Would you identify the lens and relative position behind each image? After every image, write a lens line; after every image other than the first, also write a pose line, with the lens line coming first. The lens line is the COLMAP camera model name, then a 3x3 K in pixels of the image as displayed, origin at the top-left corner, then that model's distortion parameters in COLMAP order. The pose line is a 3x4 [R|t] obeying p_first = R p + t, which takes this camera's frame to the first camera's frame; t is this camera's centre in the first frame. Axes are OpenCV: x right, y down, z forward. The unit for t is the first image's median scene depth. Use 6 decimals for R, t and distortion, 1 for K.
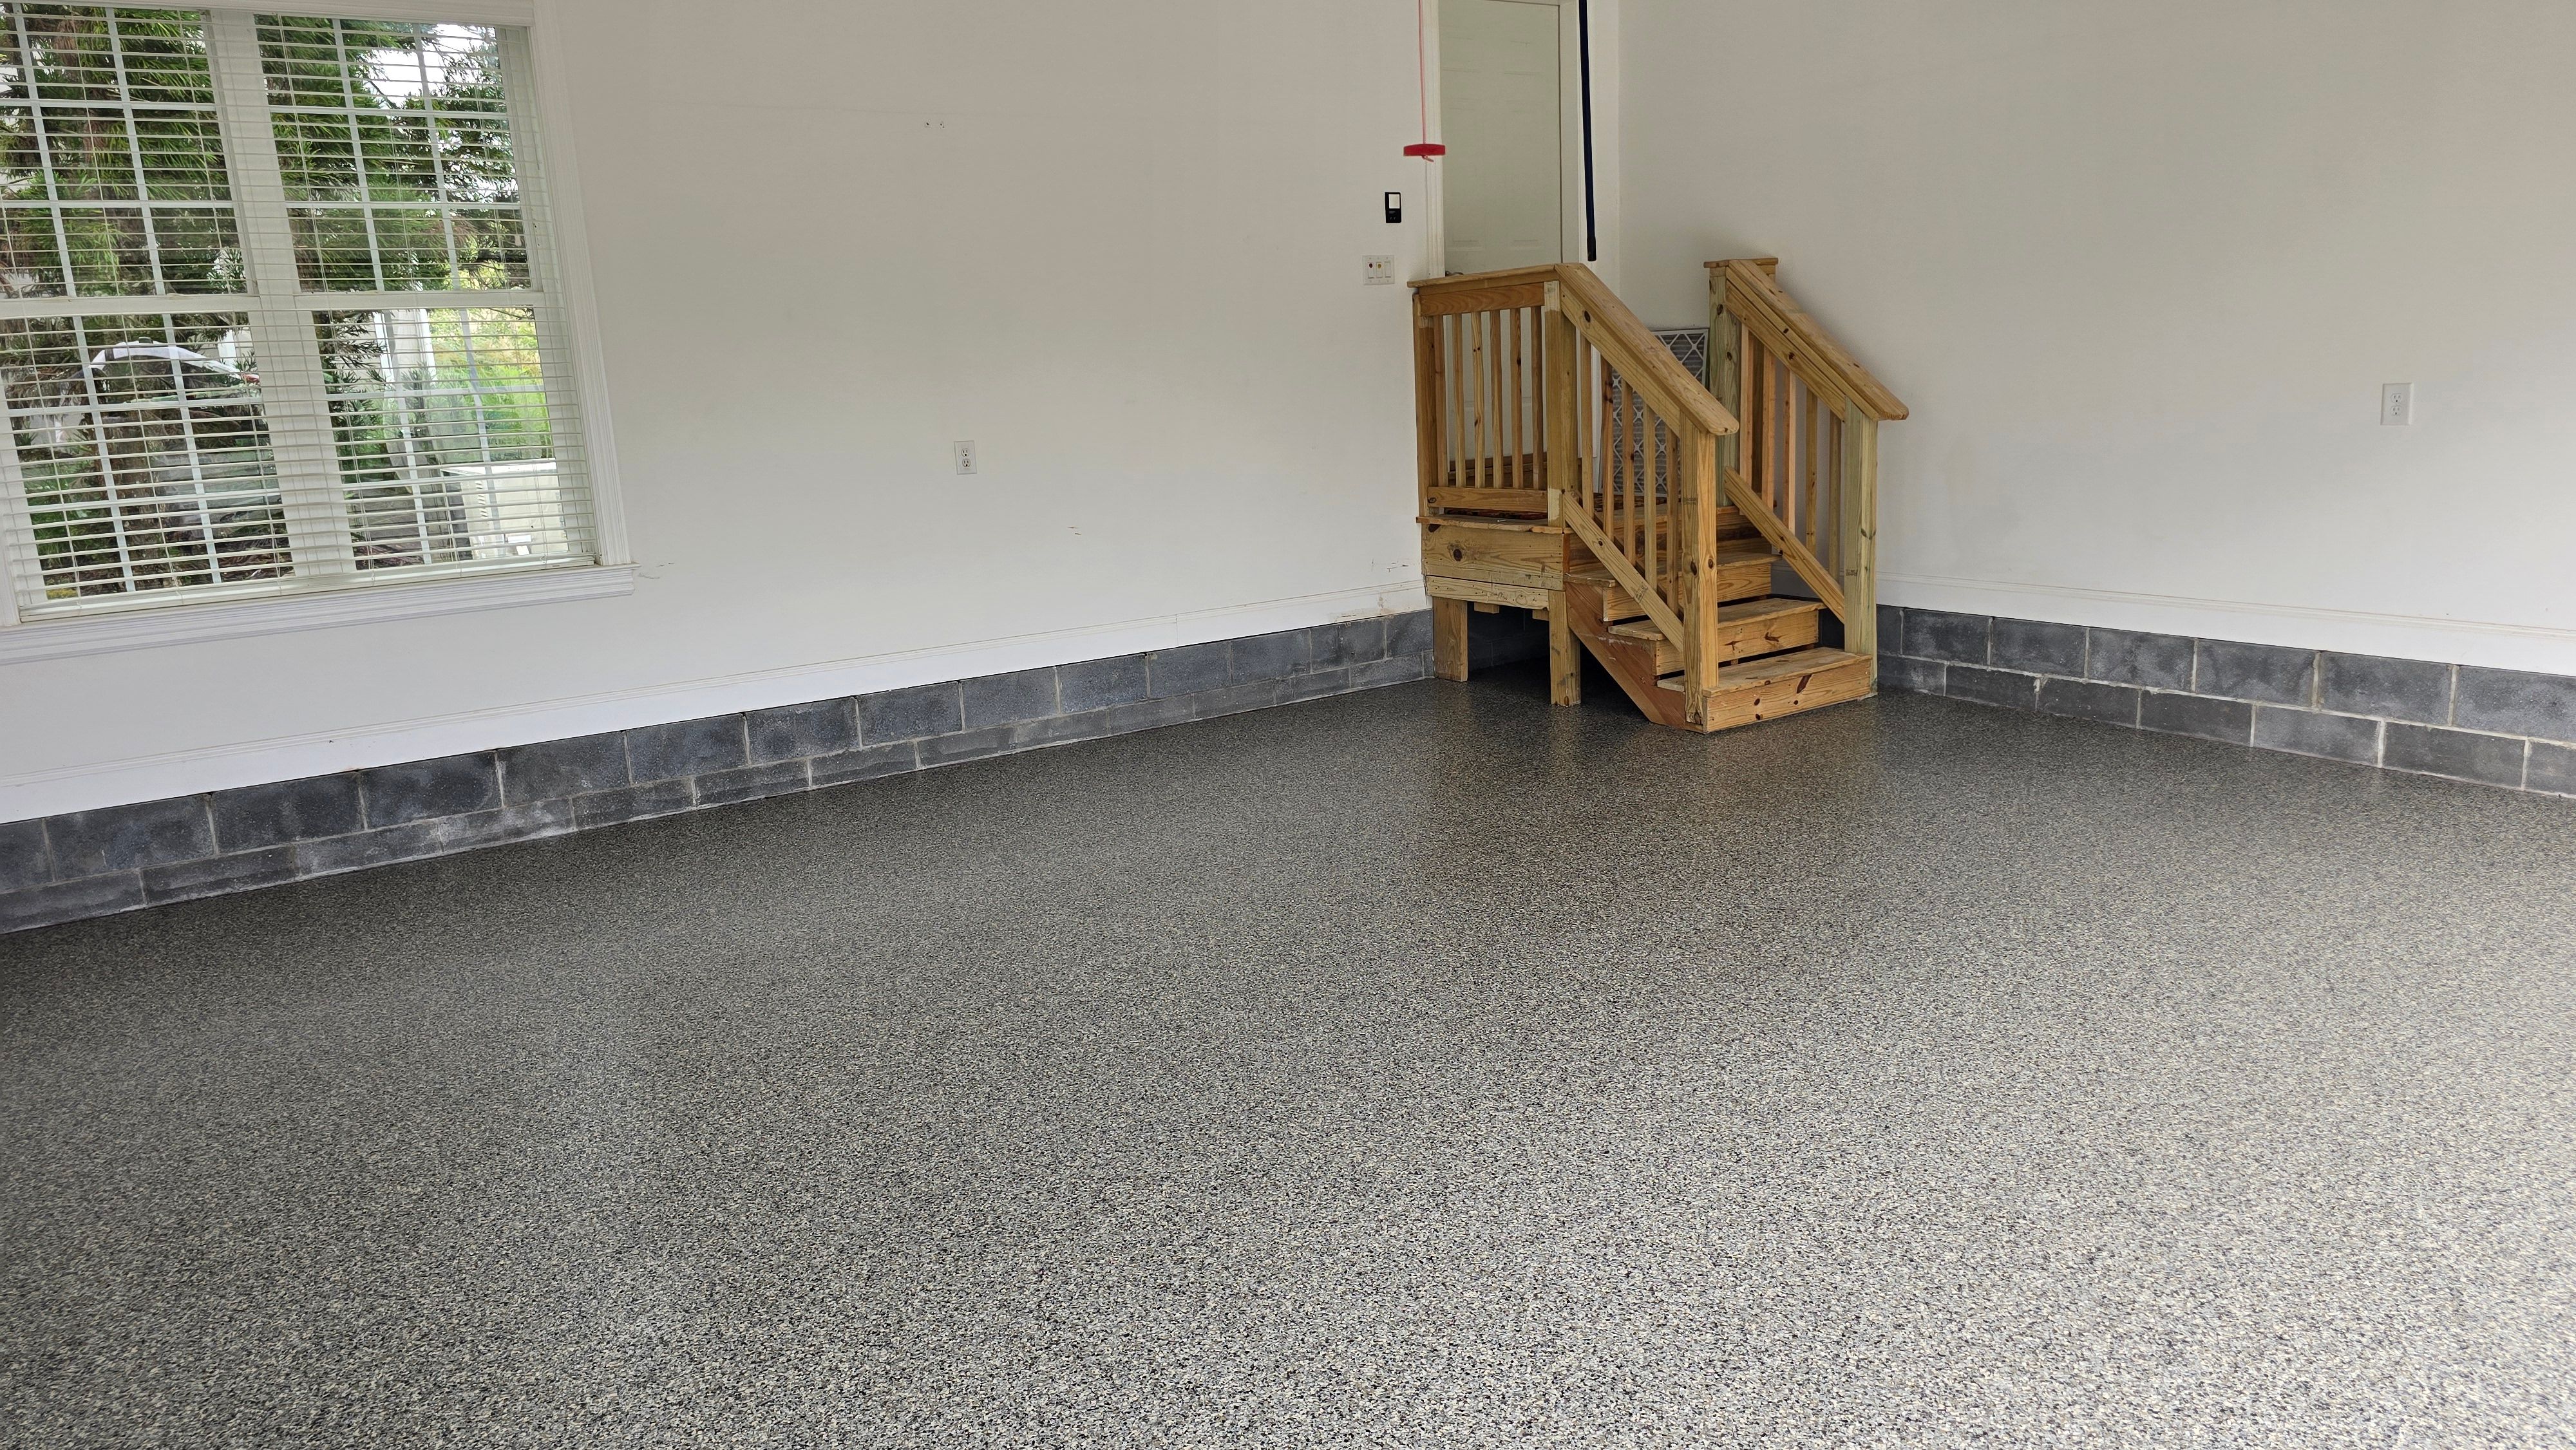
lens RADIAL K [[1721.2, 0, 1288.0], [0, 1721.2, 725.0], [0, 0, 1]] dist [0.058138, -0.060793]
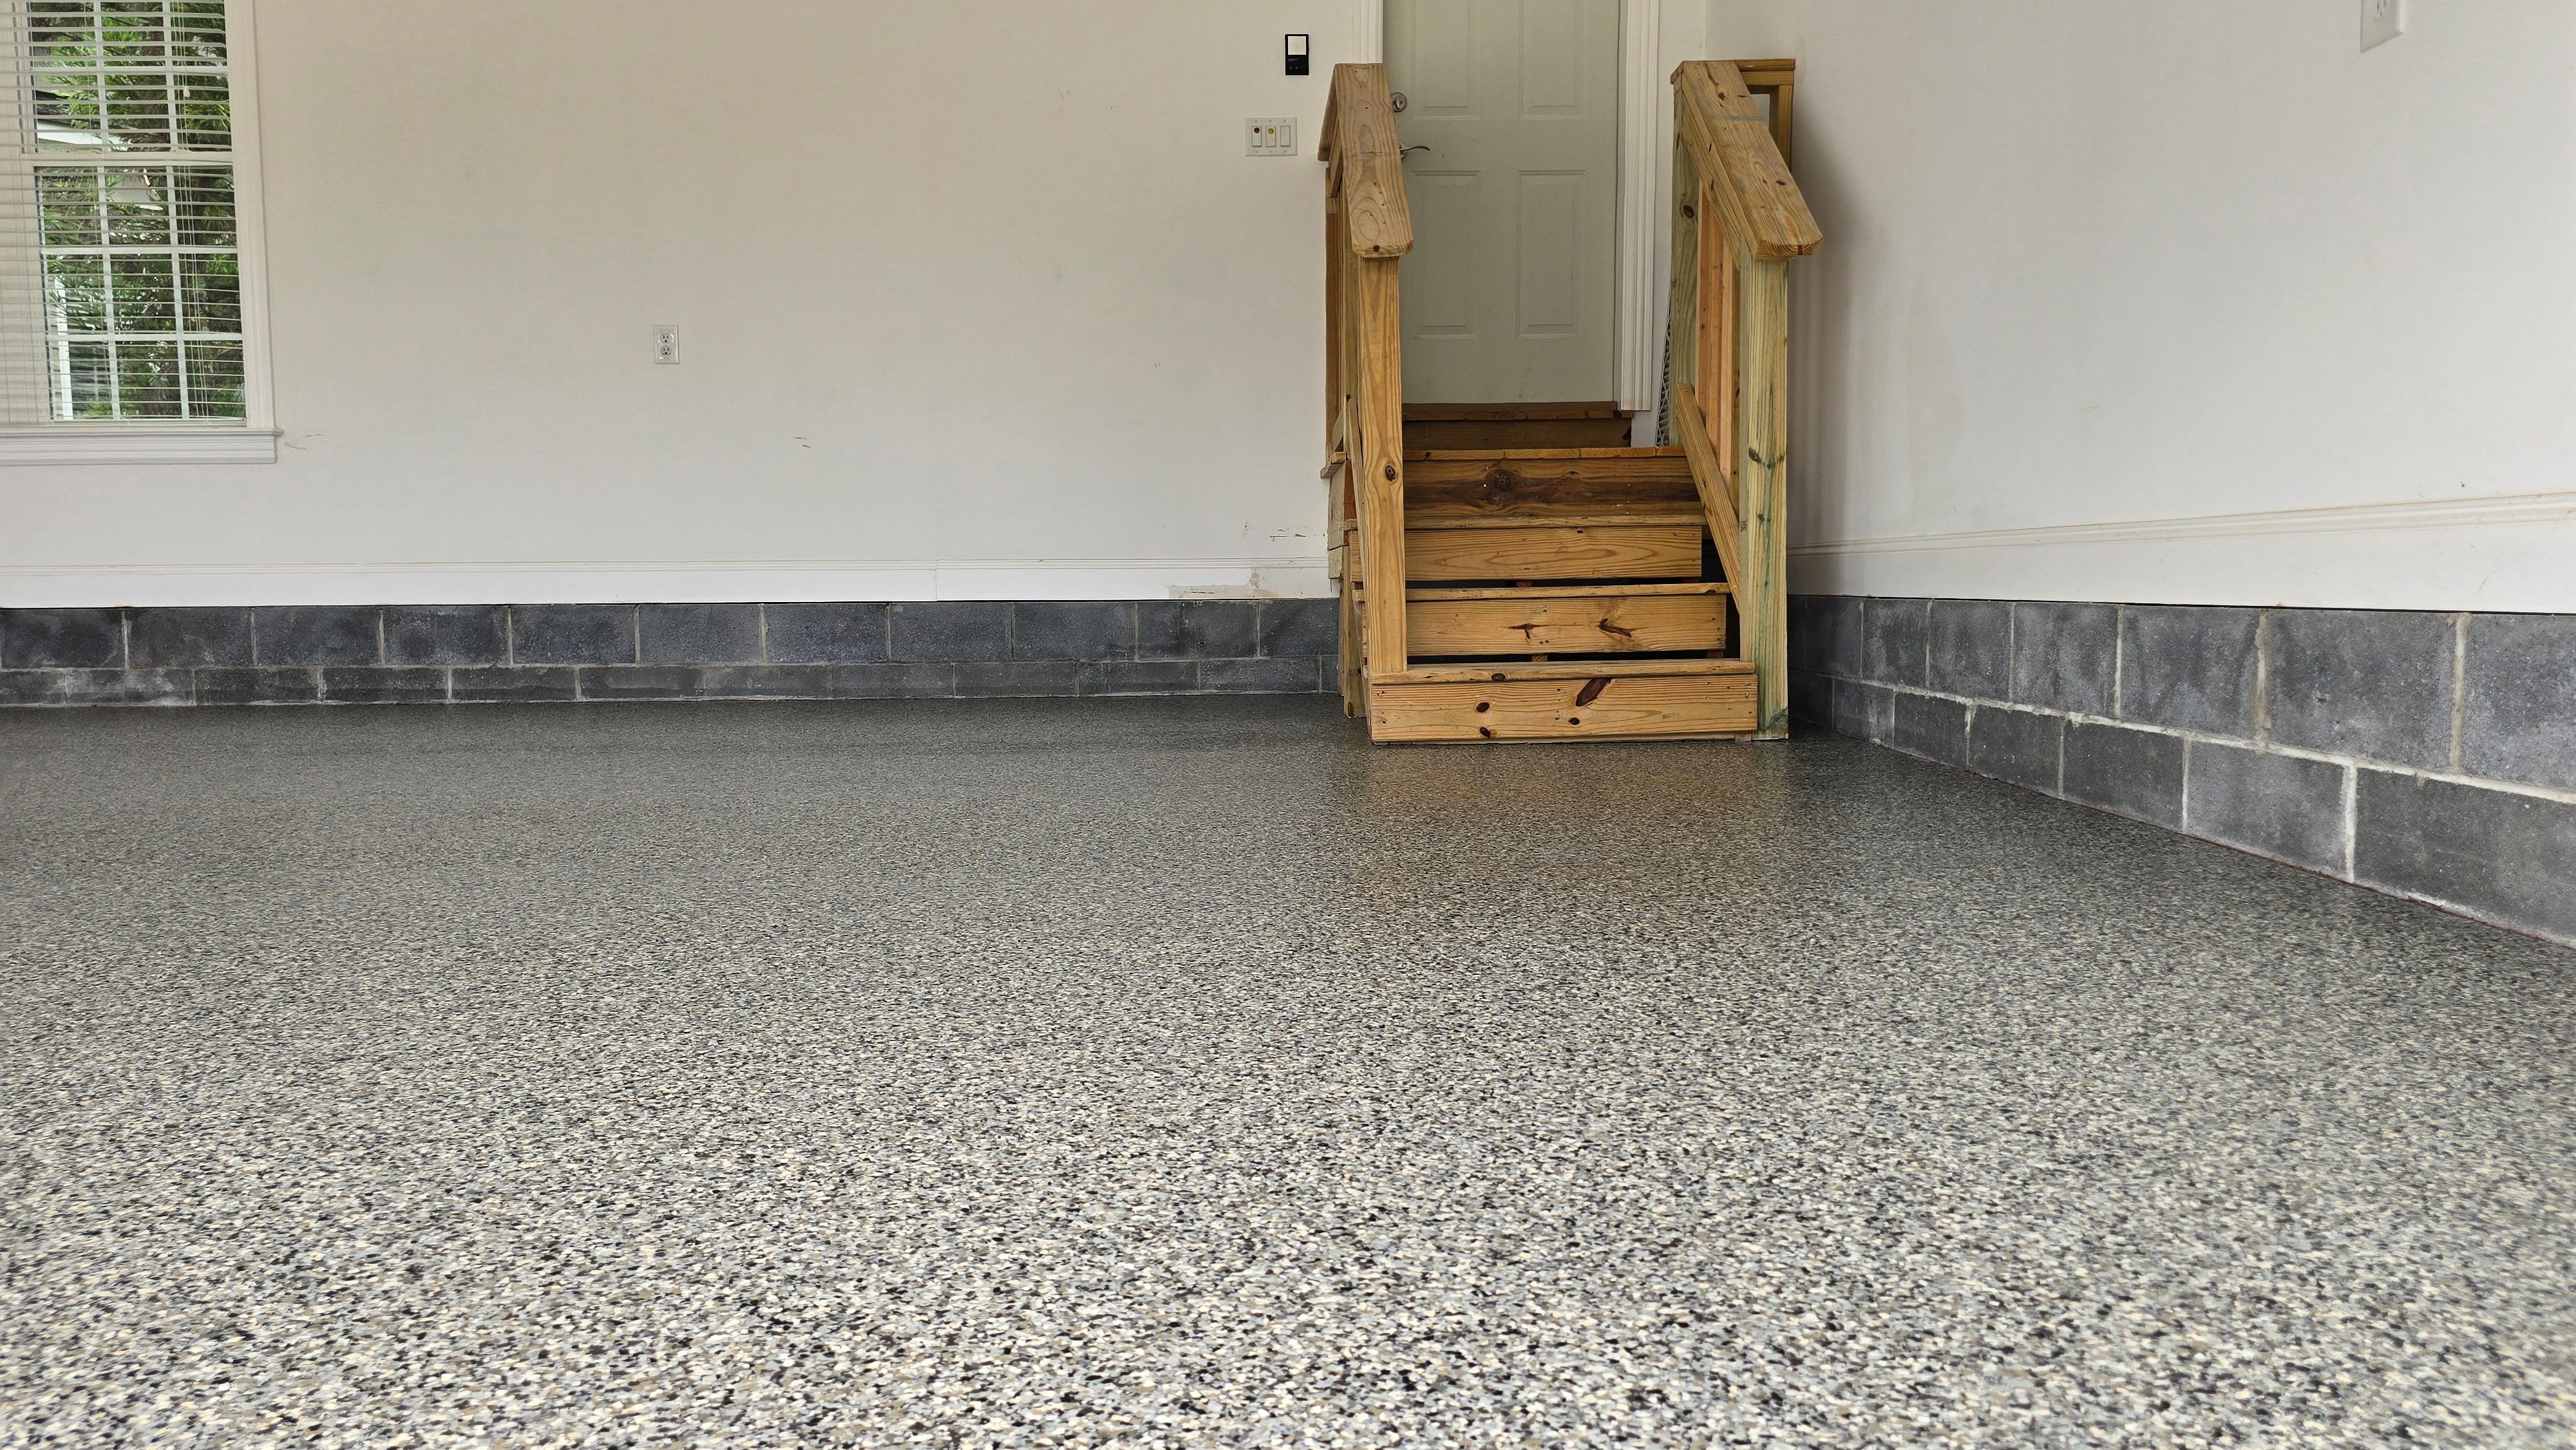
lens RADIAL K [[1721.2, 0, 1288.0], [0, 1721.2, 725.0], [0, 0, 1]] dist [0.058138, -0.060793]
pose [[0.845658, 0.087766, -0.526459, 0.551020], [-0.143453, 0.987467, -0.065809, 0.044561], [0.514085, 0.131174, 0.847649, 0.456841]]
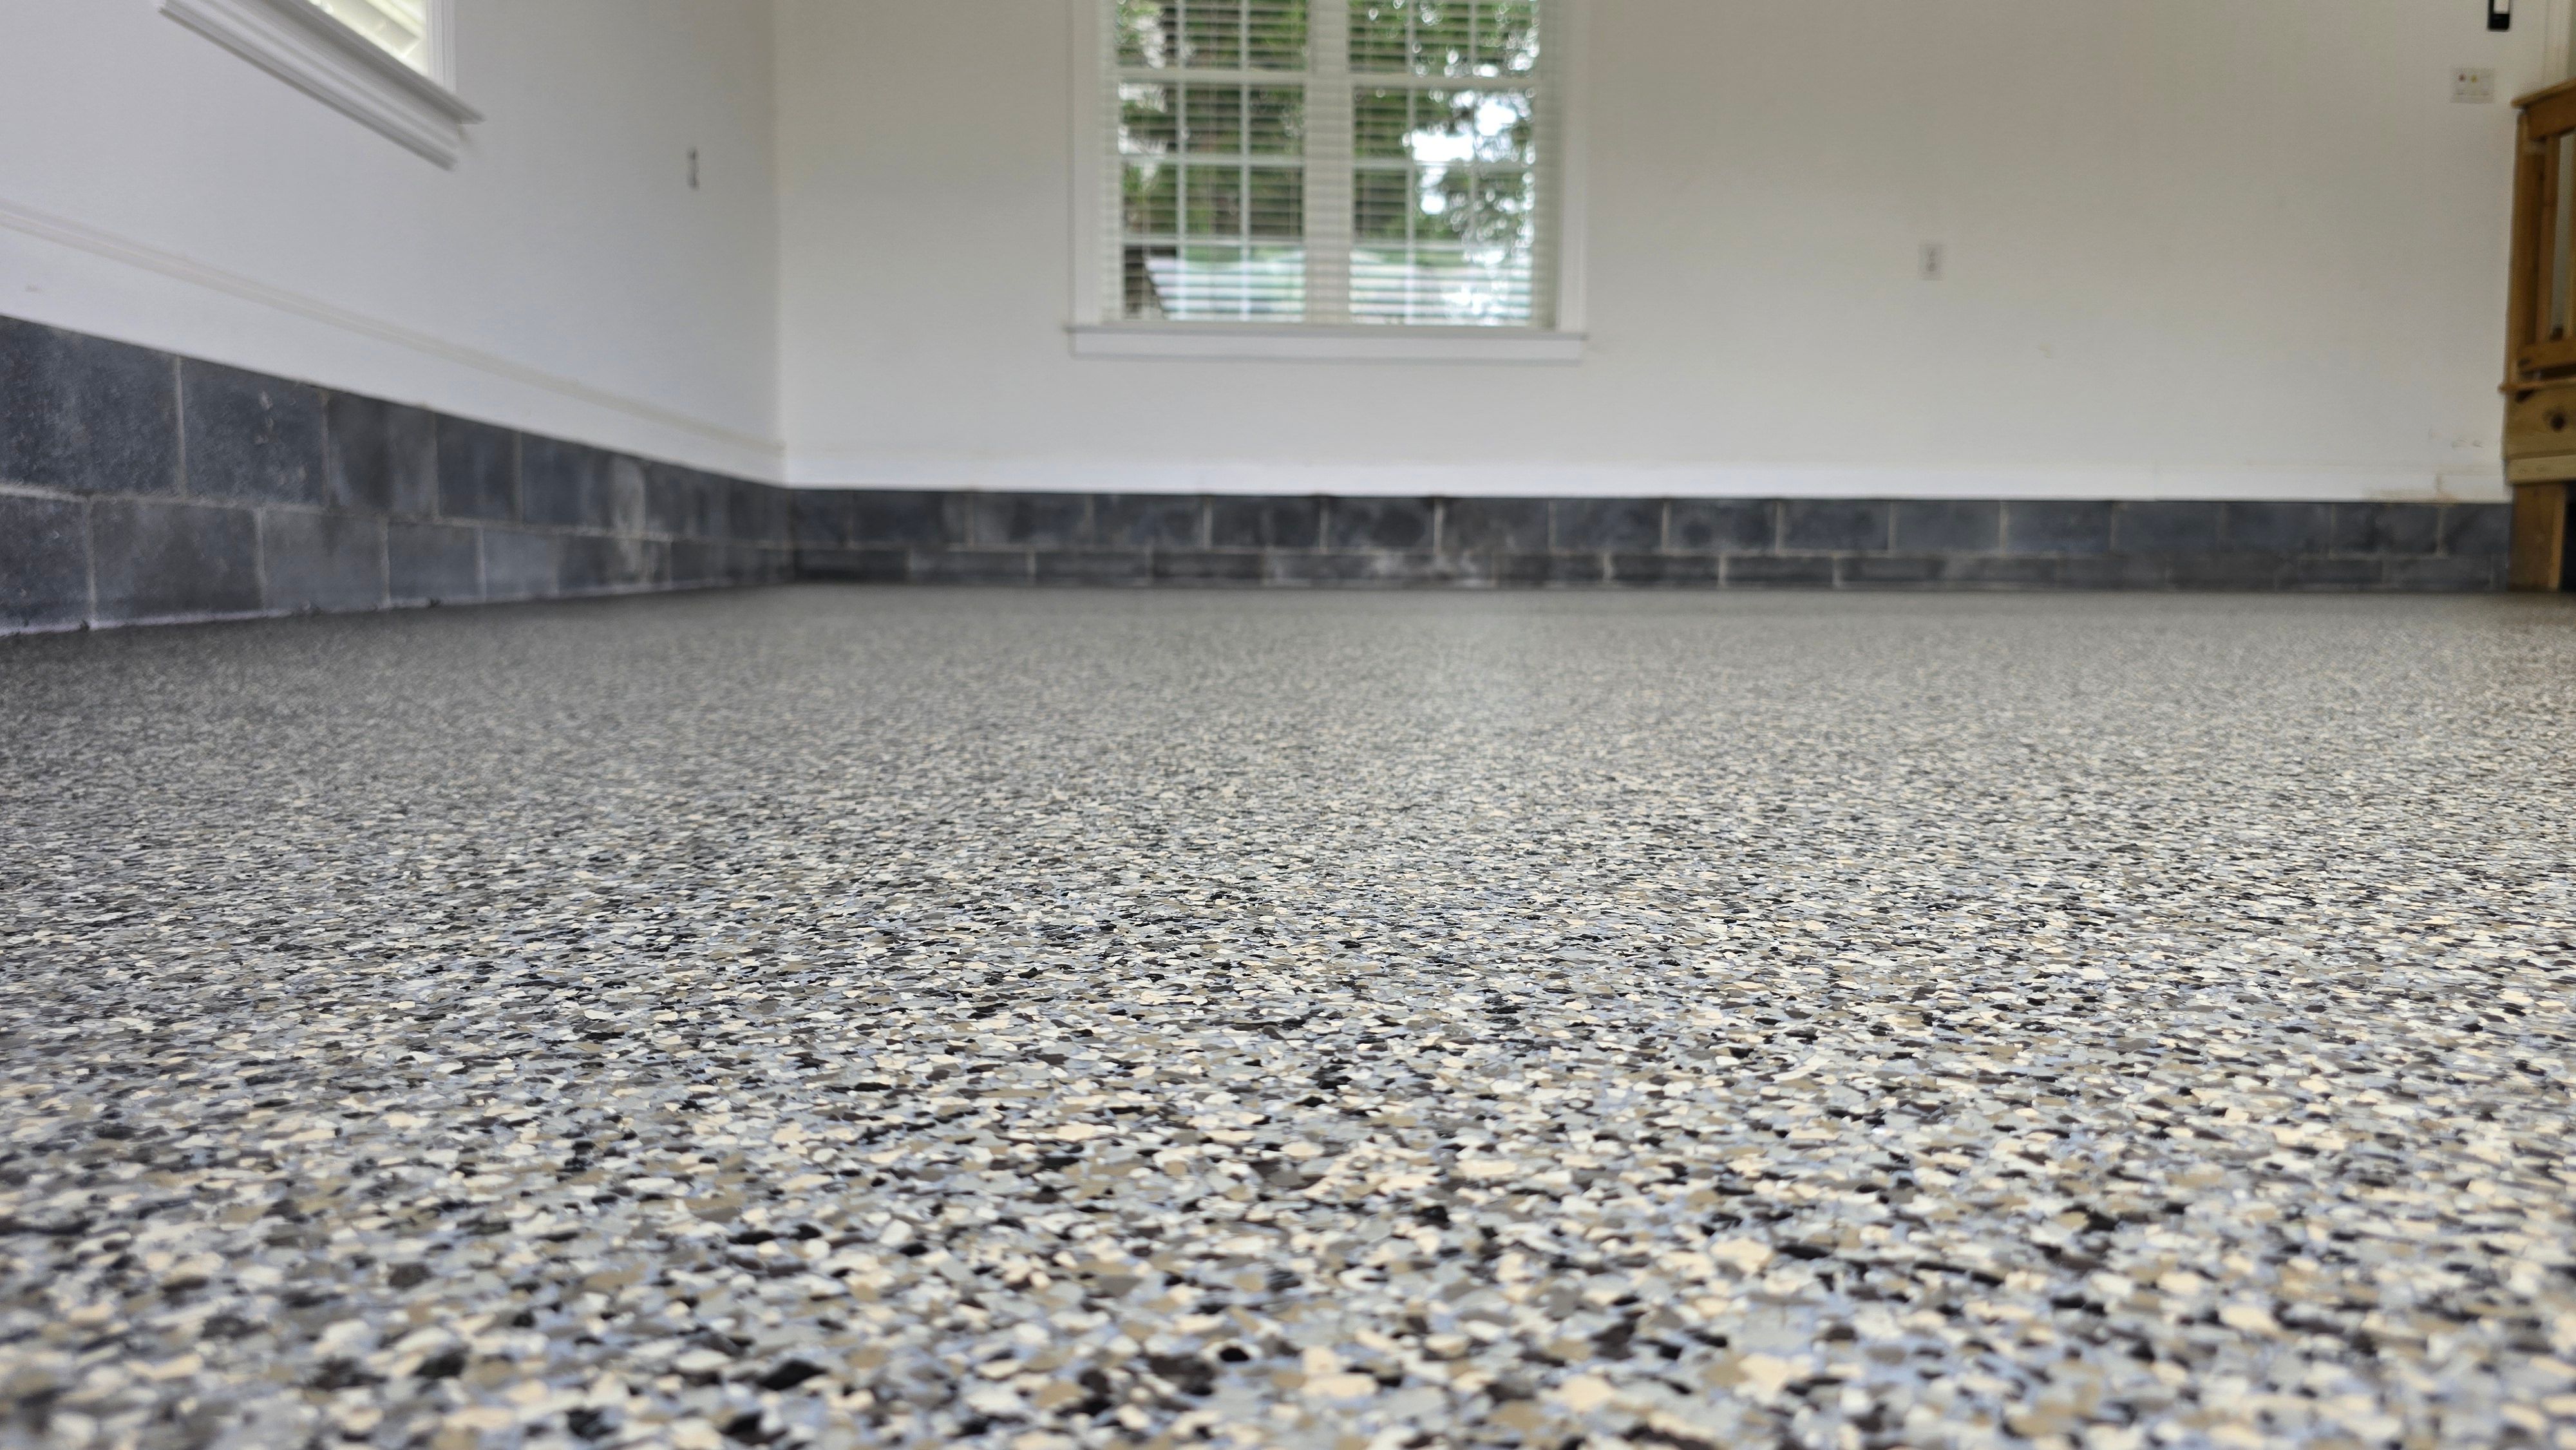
lens RADIAL K [[1734.9, 0, 1293.5], [0, 1734.9, 687.6], [0, 0, 1]] dist [0.041062, -0.045365]
pose [[0.864510, 0.089496, -0.494584, 0.004877], [-0.151505, 0.984651, -0.086648, 0.210417], [0.479238, 0.149840, 0.864800, 0.046239]]
